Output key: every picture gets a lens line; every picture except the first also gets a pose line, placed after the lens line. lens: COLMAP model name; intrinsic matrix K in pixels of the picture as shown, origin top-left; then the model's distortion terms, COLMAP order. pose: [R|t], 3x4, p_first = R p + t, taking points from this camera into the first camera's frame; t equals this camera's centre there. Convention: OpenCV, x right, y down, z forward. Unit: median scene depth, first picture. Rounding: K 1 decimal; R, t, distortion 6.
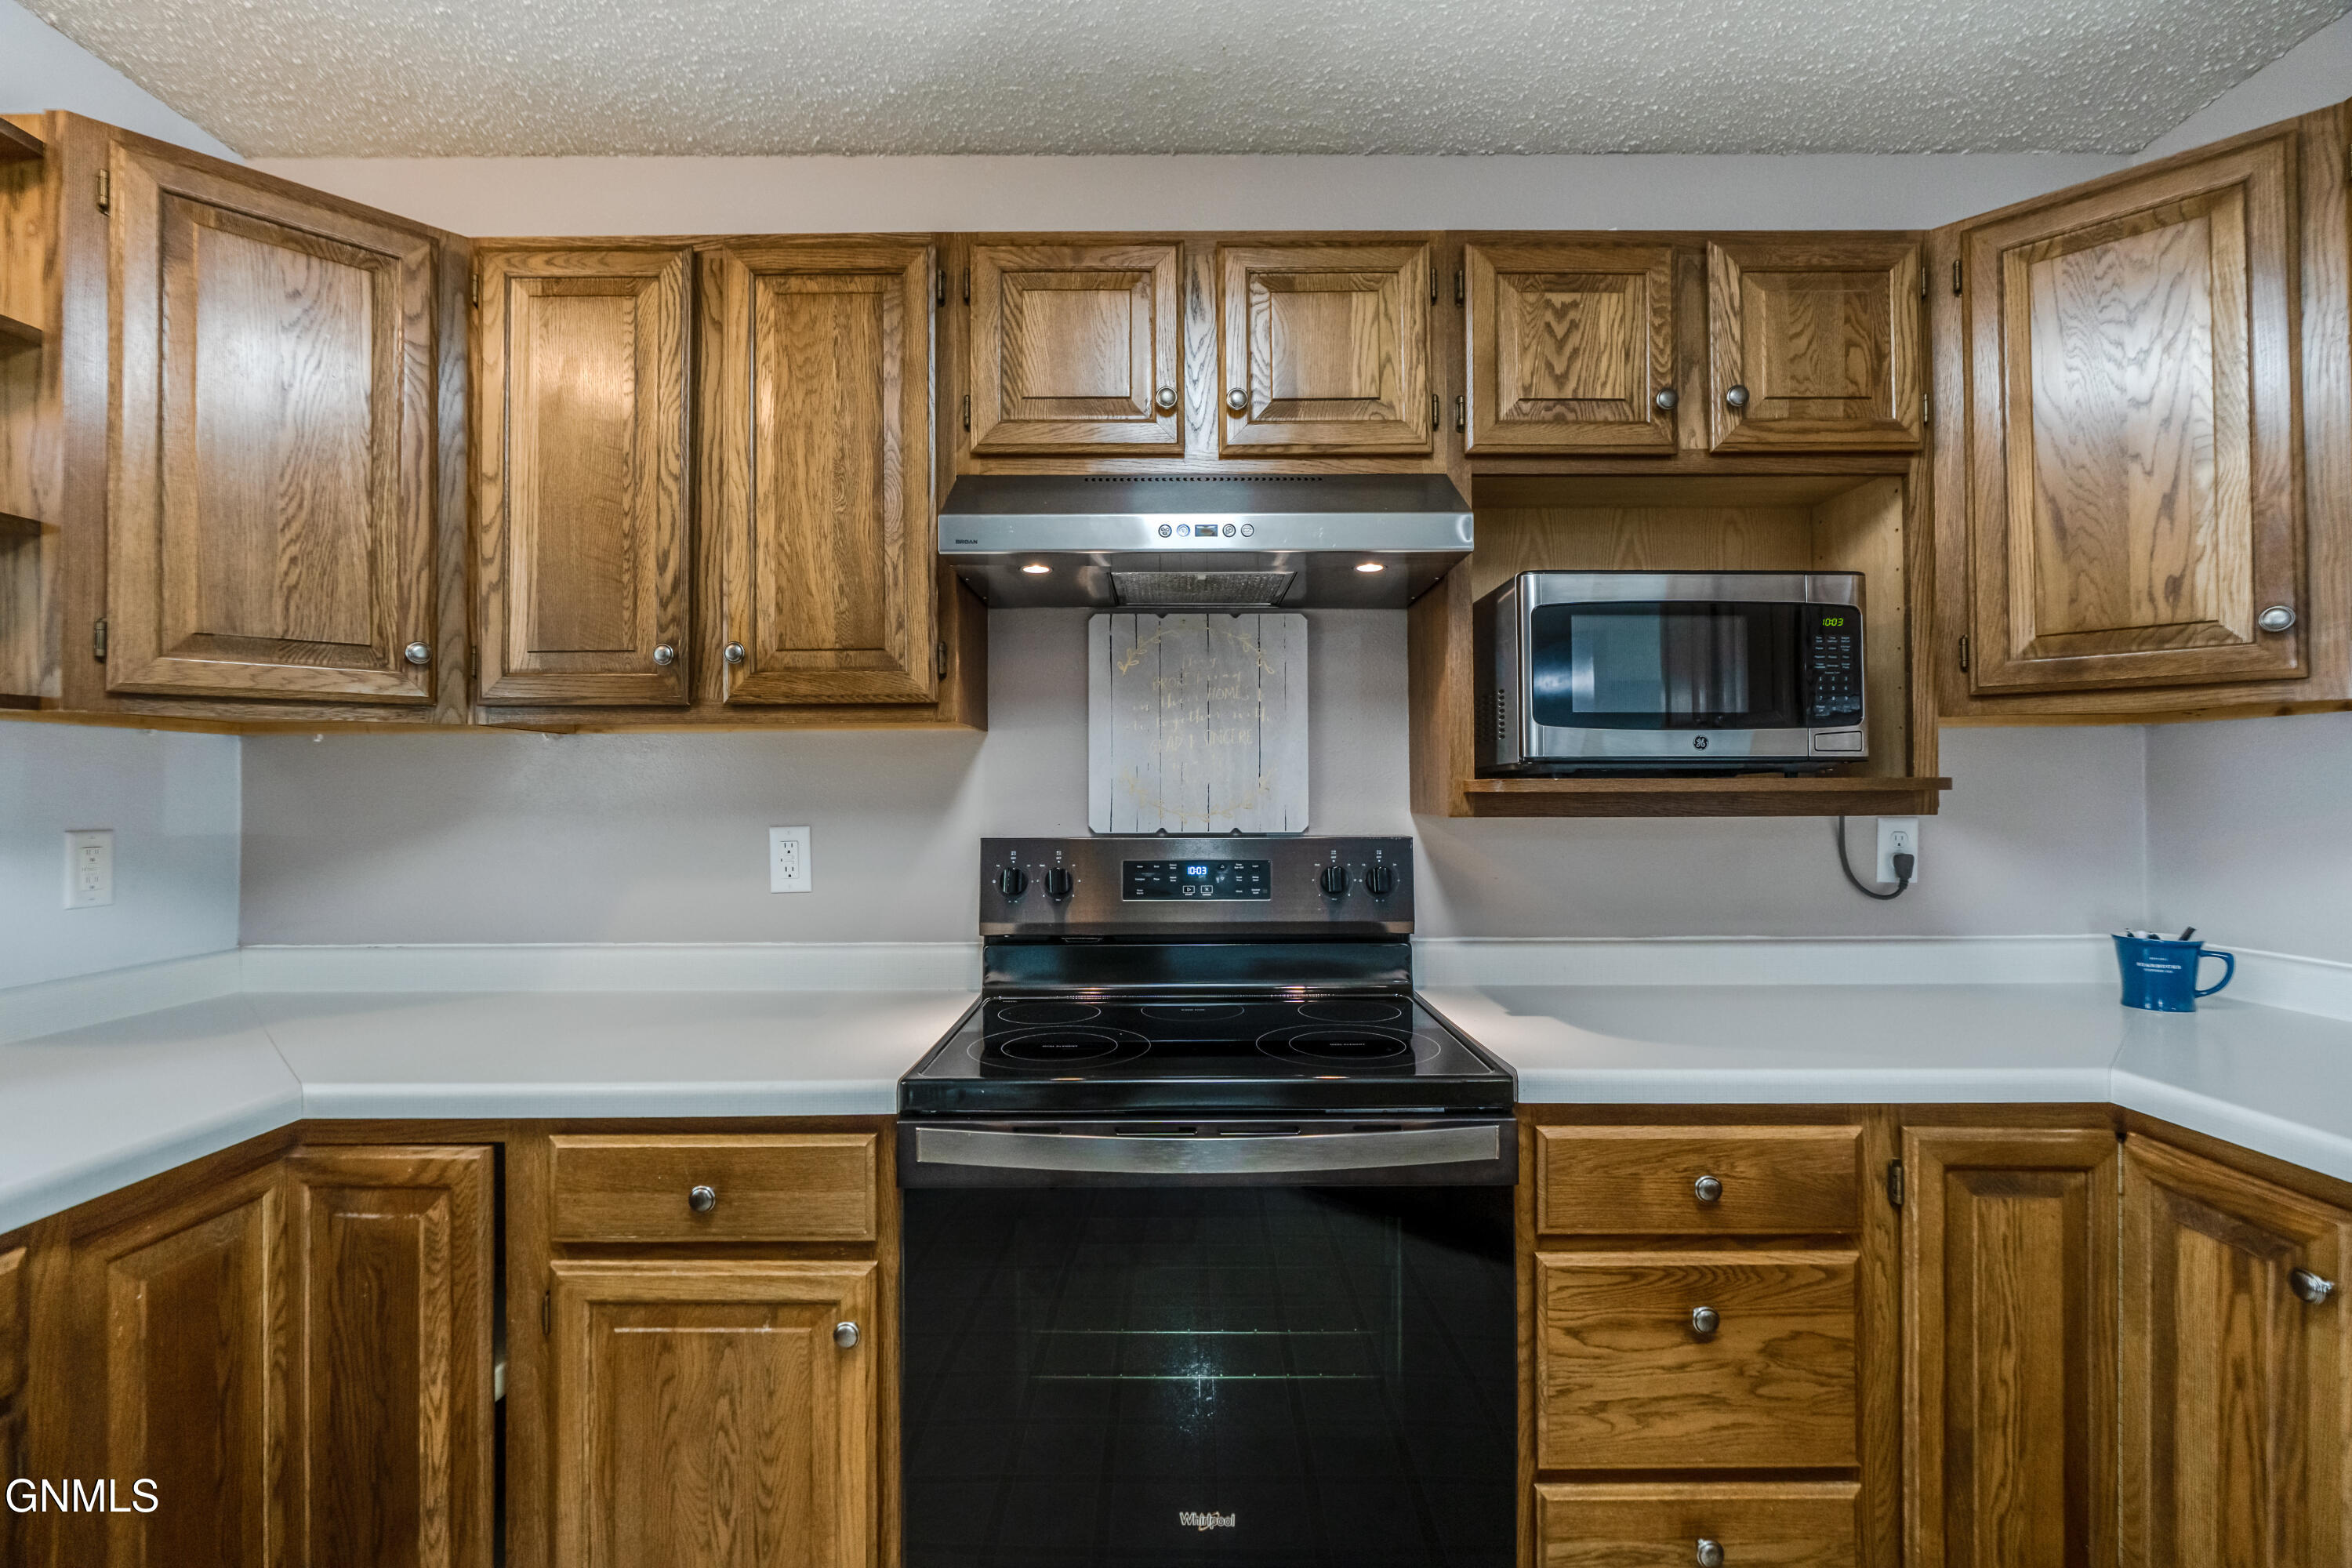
lens RADIAL K [[1189.9, 0, 1161.4], [0, 1189.9, 763.9], [0, 0, 1]] dist [-0.016182, 0.010514]
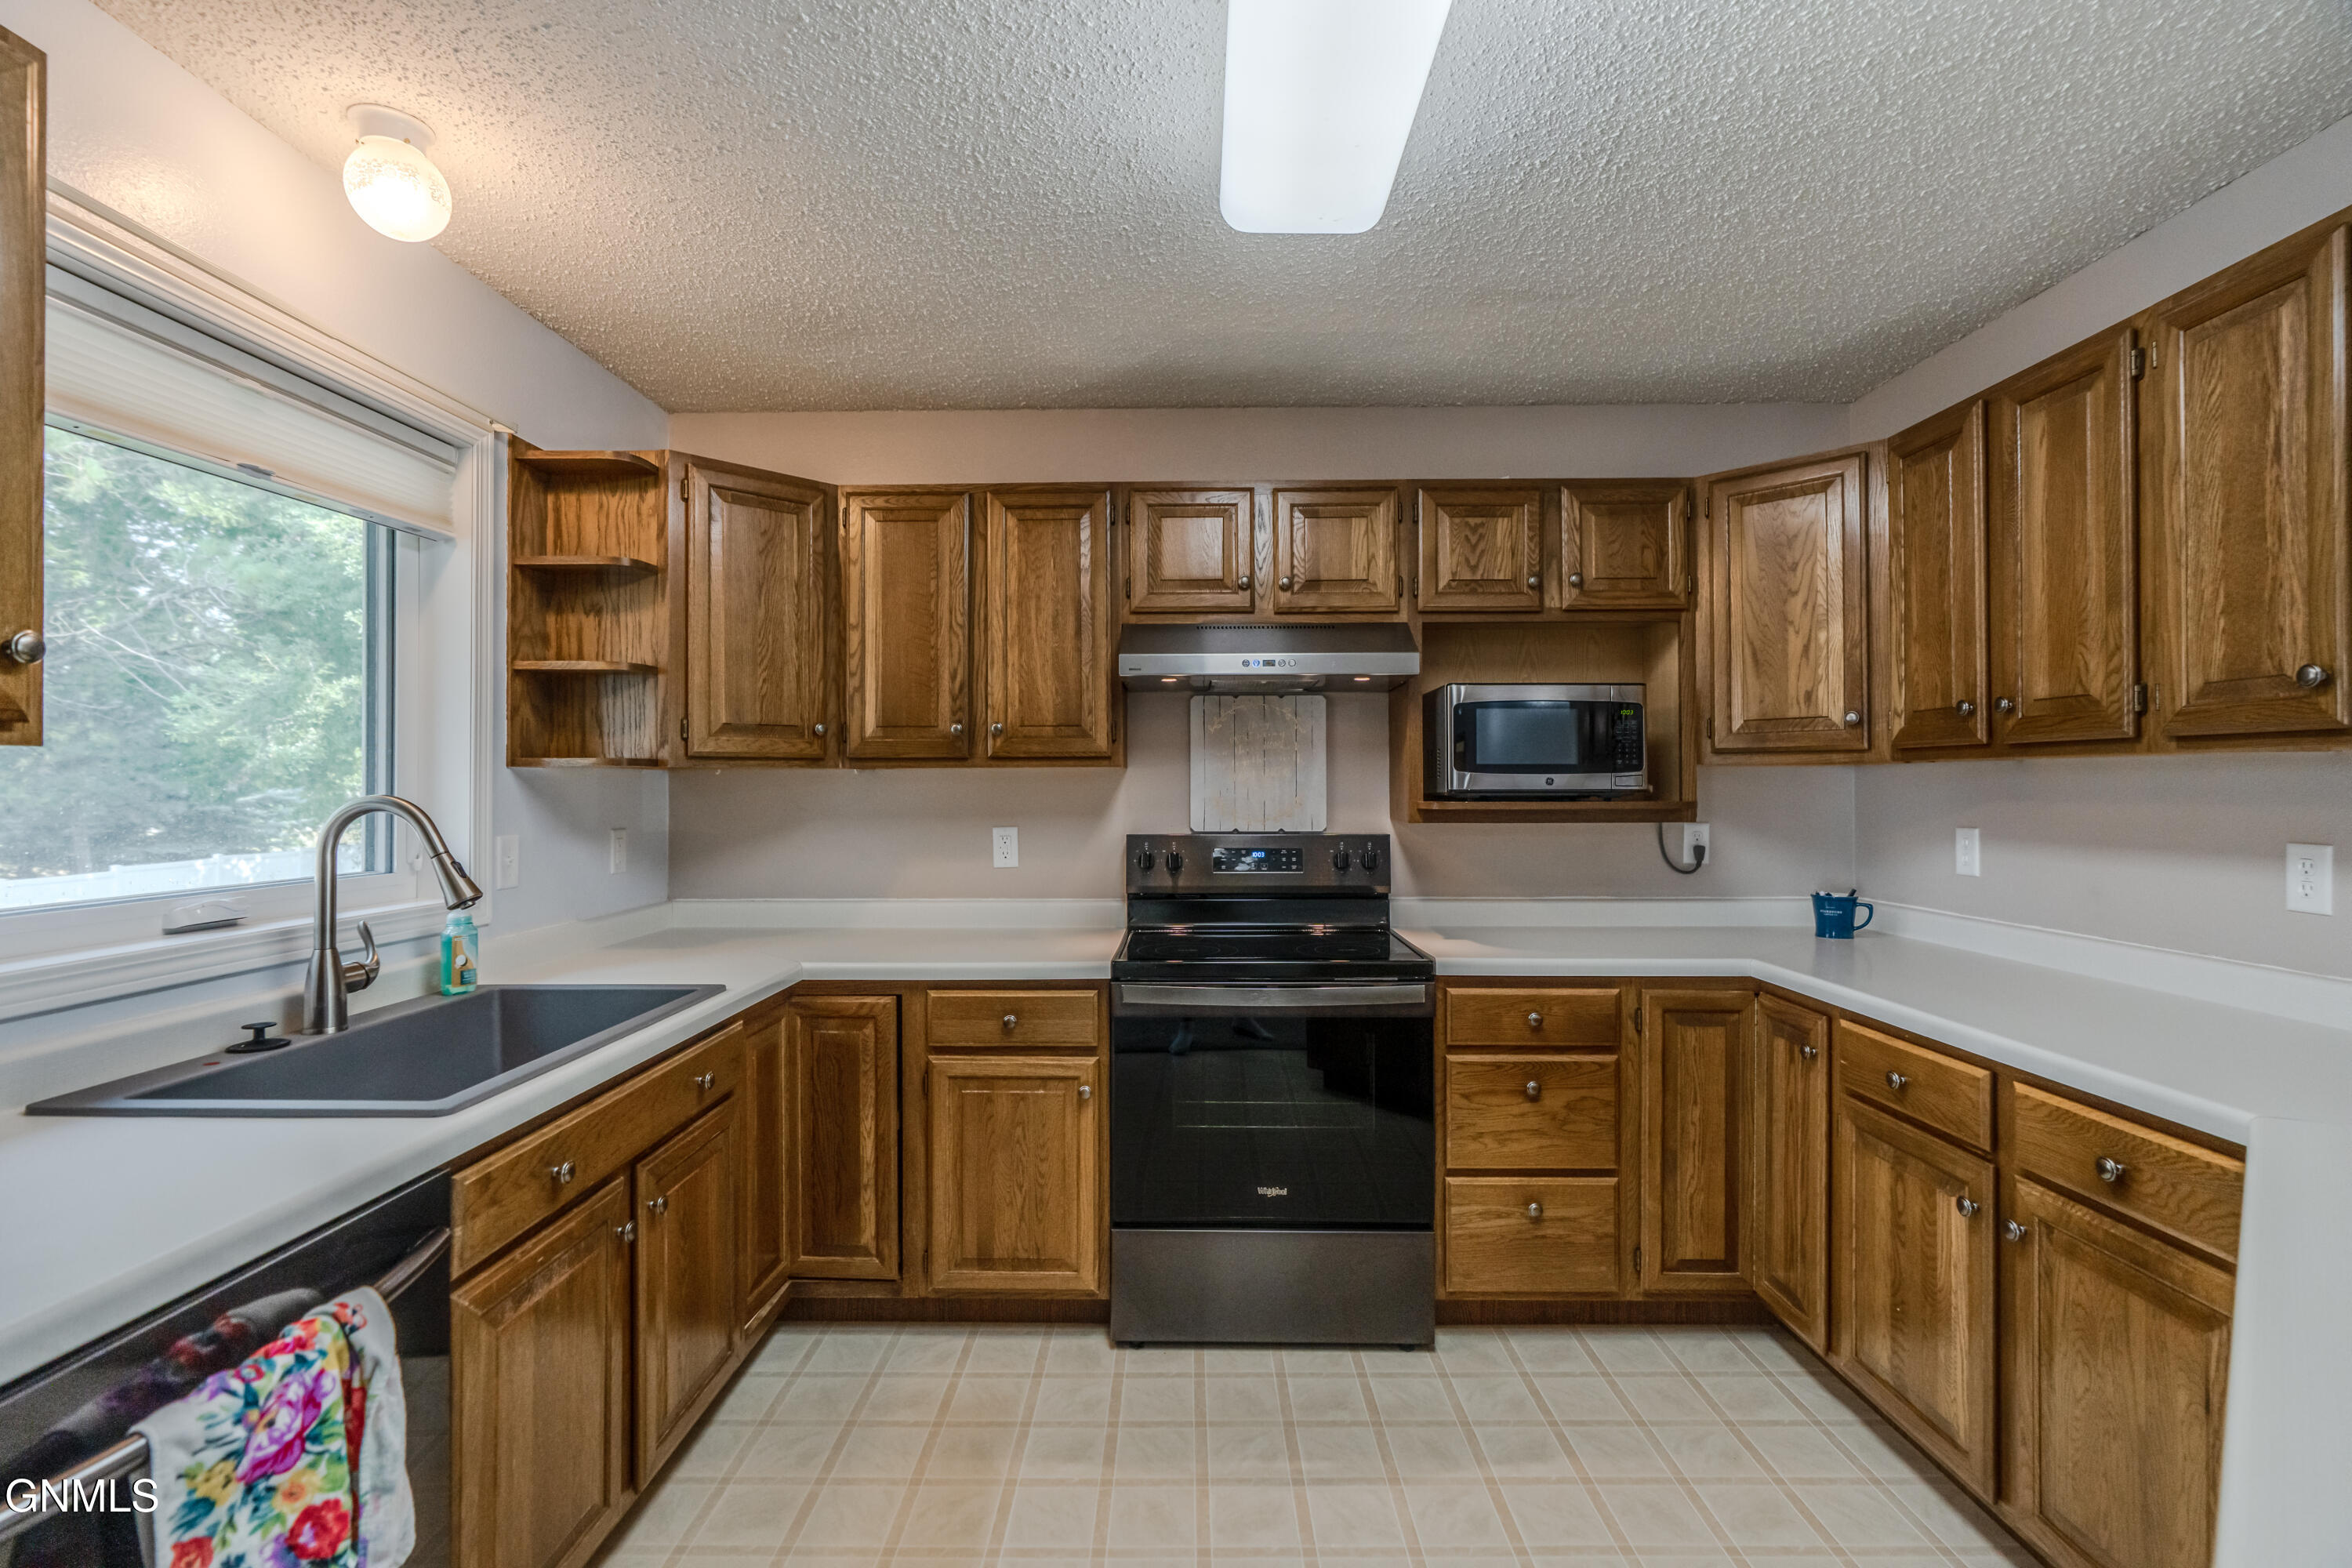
lens RADIAL K [[1189.9, 0, 1161.4], [0, 1189.9, 763.9], [0, 0, 1]] dist [-0.016182, 0.010514]
pose [[0.999866, 0.001526, -0.016329, -0.087910], [-0.001452, 0.999989, 0.004543, -0.048795], [0.016335, -0.004519, 0.999856, -0.735083]]
